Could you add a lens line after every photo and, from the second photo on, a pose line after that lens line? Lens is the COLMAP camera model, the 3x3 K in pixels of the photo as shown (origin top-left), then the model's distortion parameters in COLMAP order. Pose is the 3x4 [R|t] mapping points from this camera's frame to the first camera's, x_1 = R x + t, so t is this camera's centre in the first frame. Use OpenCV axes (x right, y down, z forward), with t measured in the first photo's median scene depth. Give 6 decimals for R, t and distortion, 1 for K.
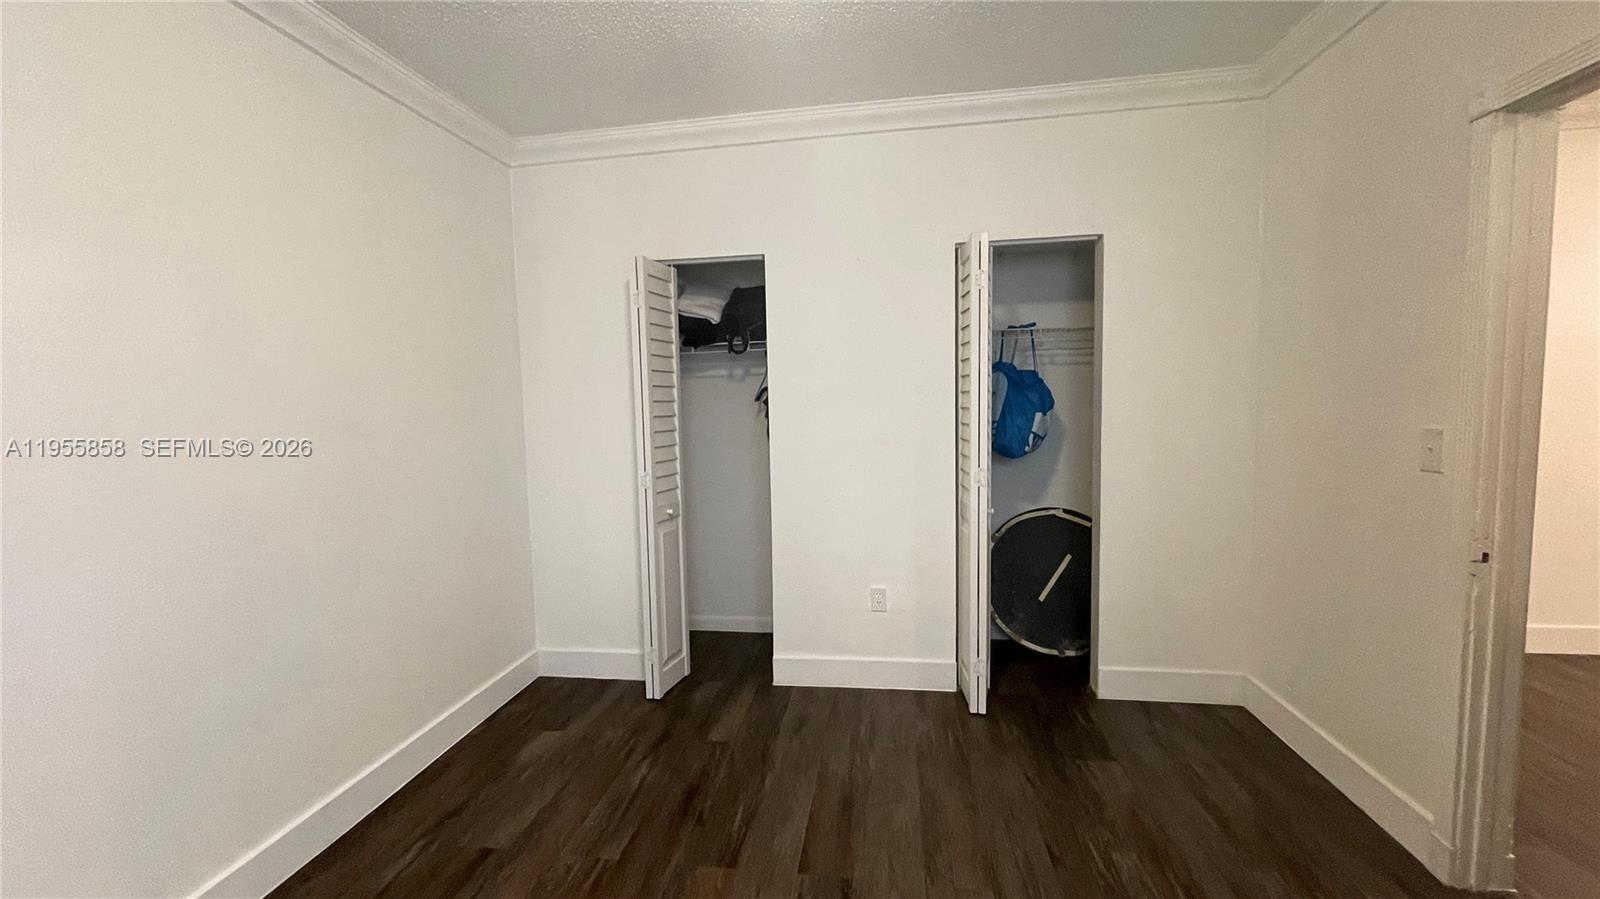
lens RADIAL K [[644.5, 0, 793.7], [0, 644.5, 453.5], [0, 0, 1]] dist [0.000136, -0.000007]
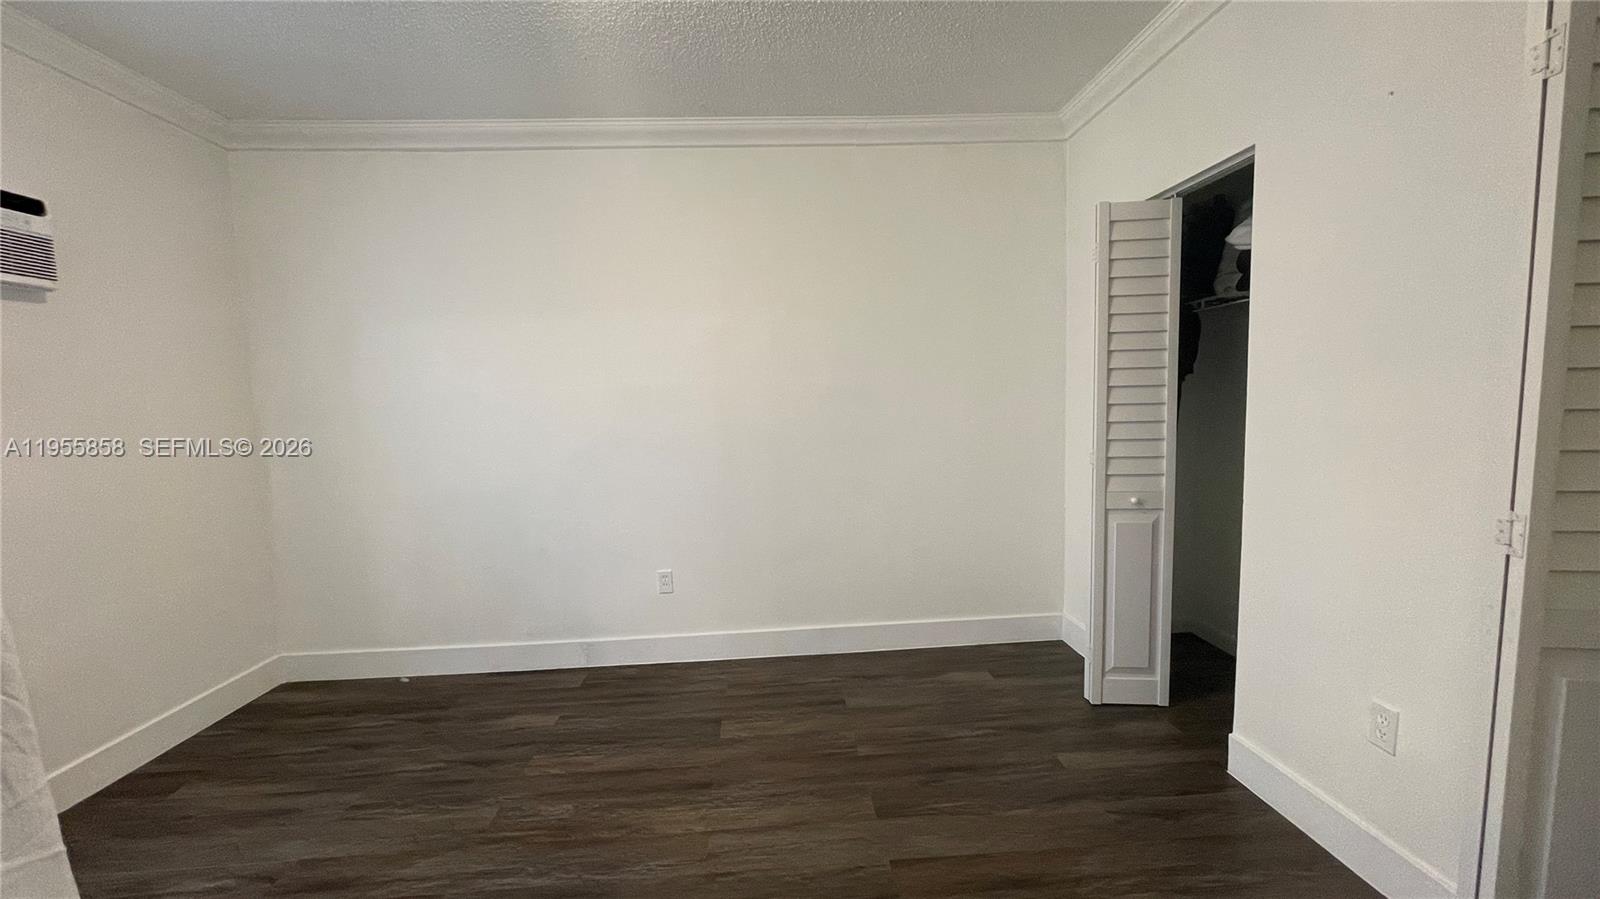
lens RADIAL K [[628.9, 0, 798.9], [0, 628.9, 468.8], [0, 0, 1]] dist [0.000000, -0.000006]
pose [[0.201977, 0.119089, -0.972123, 0.574346], [-0.043691, 0.992687, 0.112530, -0.030320], [0.978415, 0.019745, 0.205703, 0.449307]]
